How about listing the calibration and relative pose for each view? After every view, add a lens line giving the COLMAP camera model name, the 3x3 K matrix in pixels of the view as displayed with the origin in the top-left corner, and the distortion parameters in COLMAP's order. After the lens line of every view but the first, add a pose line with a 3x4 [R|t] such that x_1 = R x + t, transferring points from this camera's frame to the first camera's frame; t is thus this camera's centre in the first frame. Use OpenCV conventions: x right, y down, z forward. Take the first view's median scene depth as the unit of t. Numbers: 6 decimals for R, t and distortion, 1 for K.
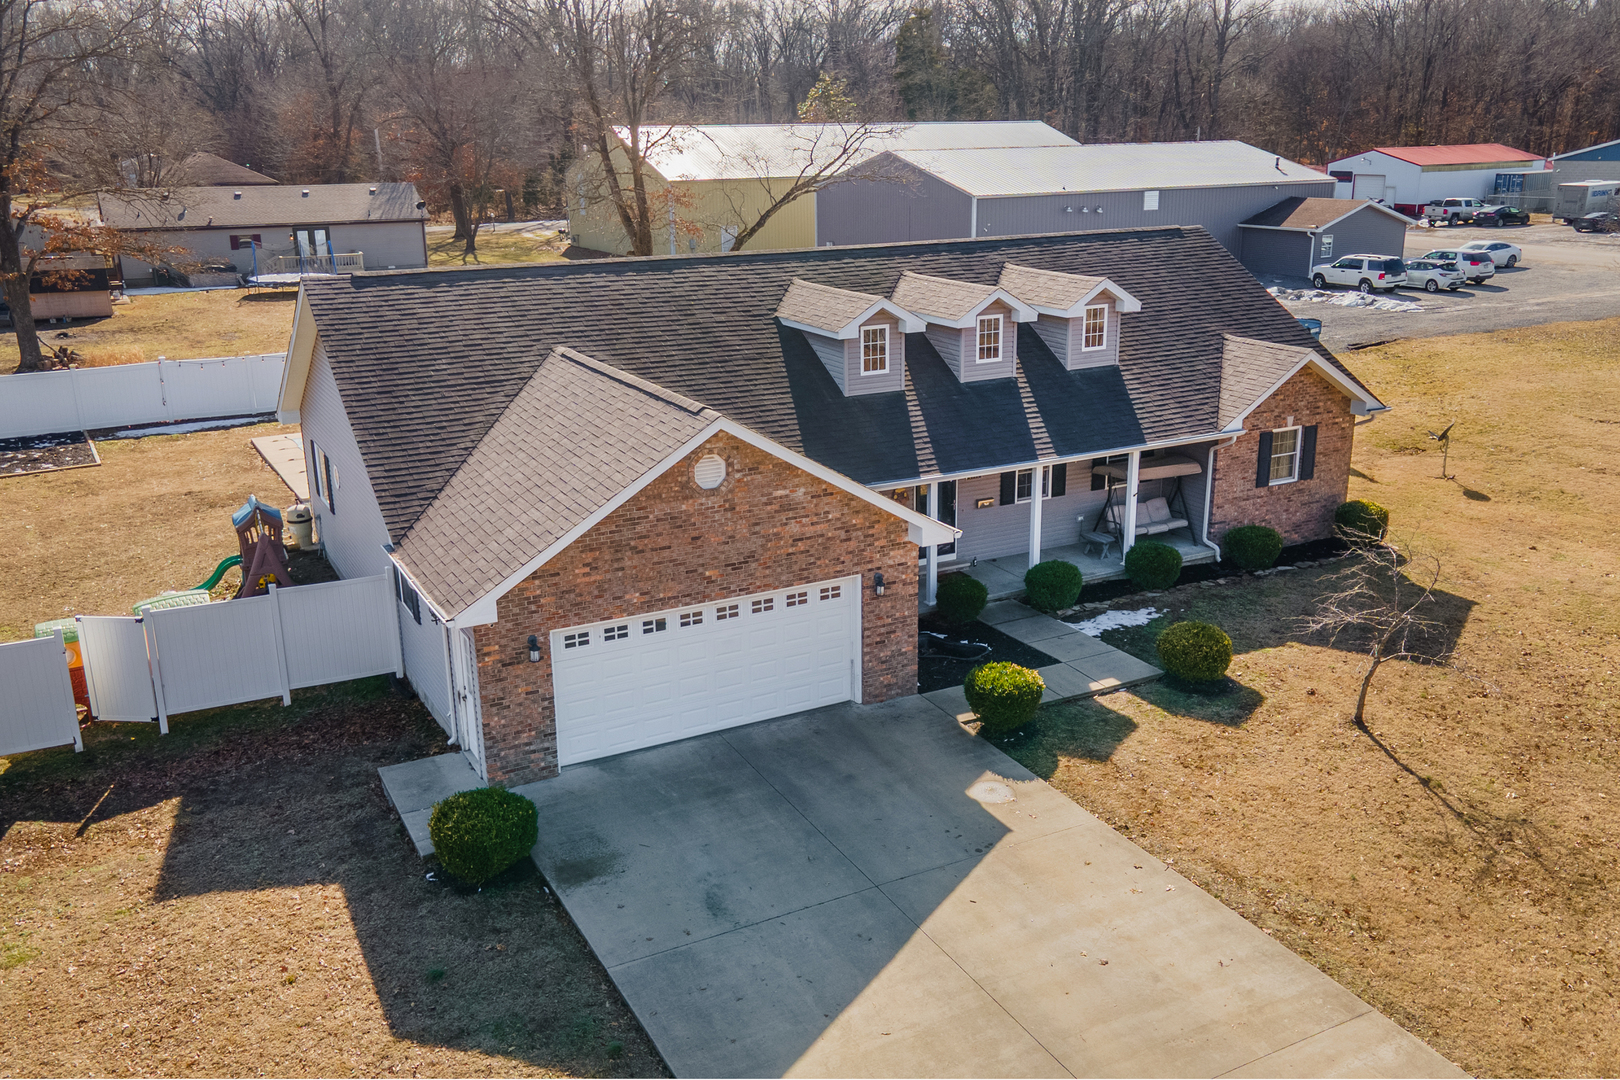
lens RADIAL K [[1427.8, 0, 824.5], [0, 1427.8, 549.6], [0, 0, 1]] dist [0.007532, 0.073257]
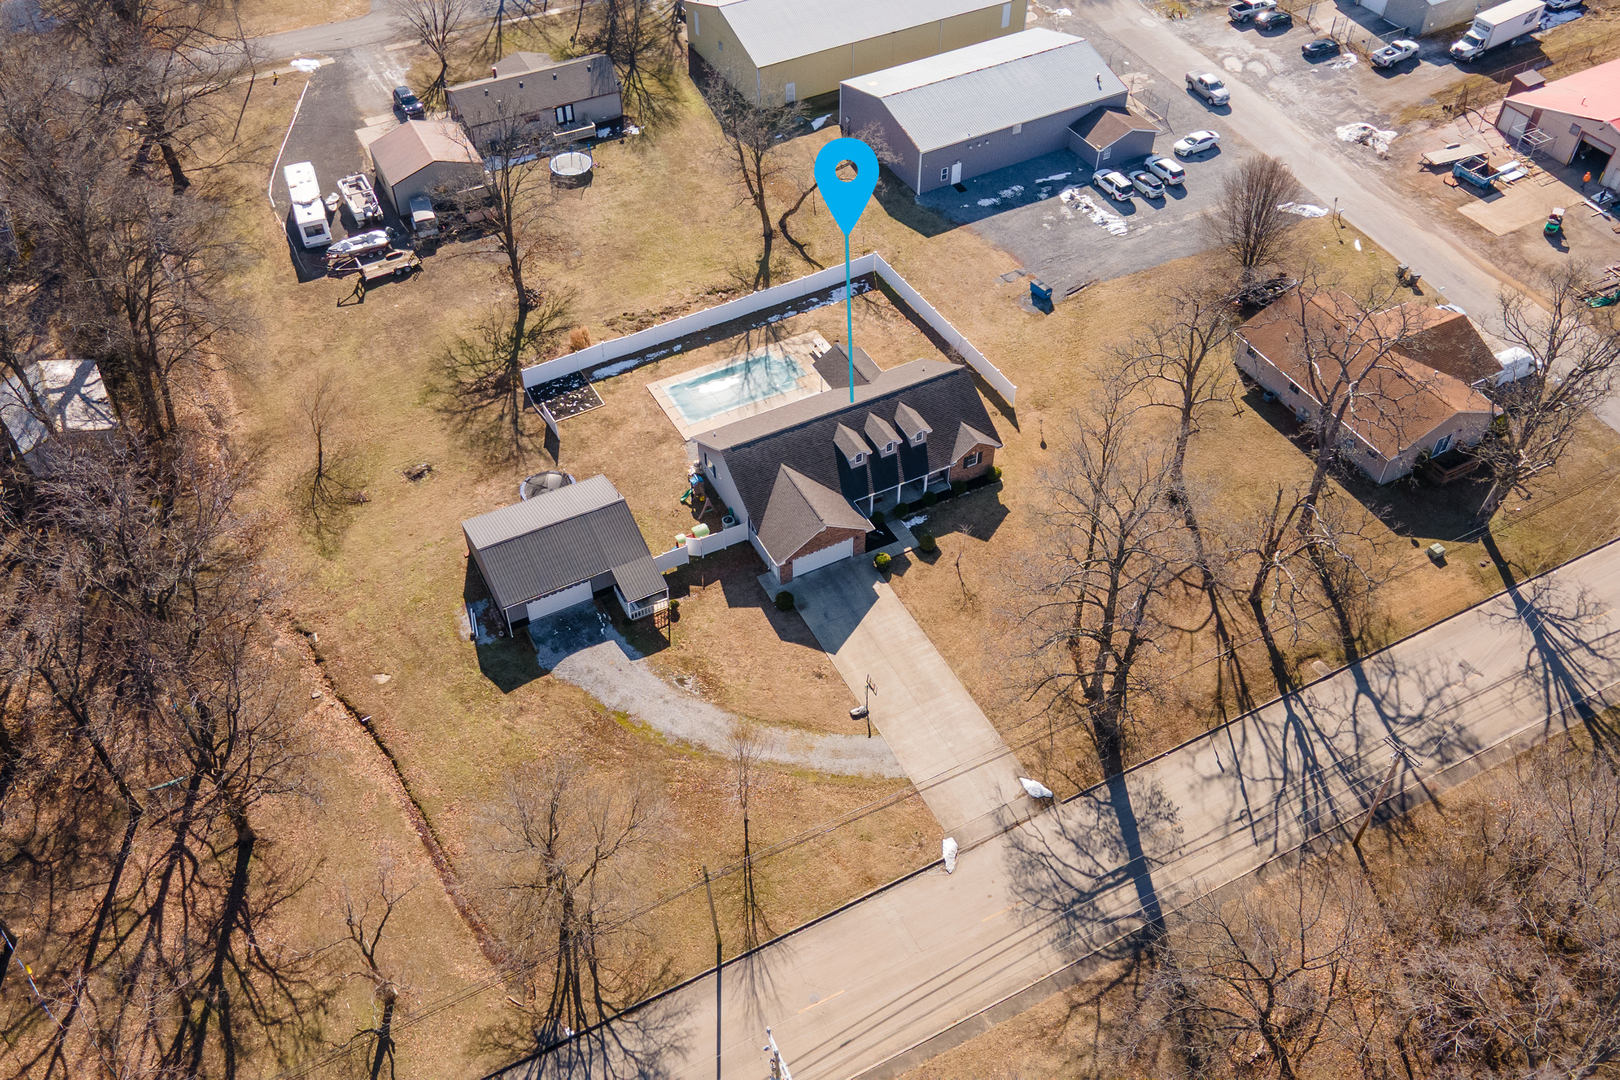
lens RADIAL K [[1427.8, 0, 773.7], [0, 1427.8, 551.5], [0, 0, 1]] dist [0.007532, 0.073257]
pose [[0.999551, 0.016189, -0.025213, -0.033163], [-0.001880, 0.873697, 0.486467, -0.620416], [0.029904, -0.486201, 0.873335, -0.876383]]
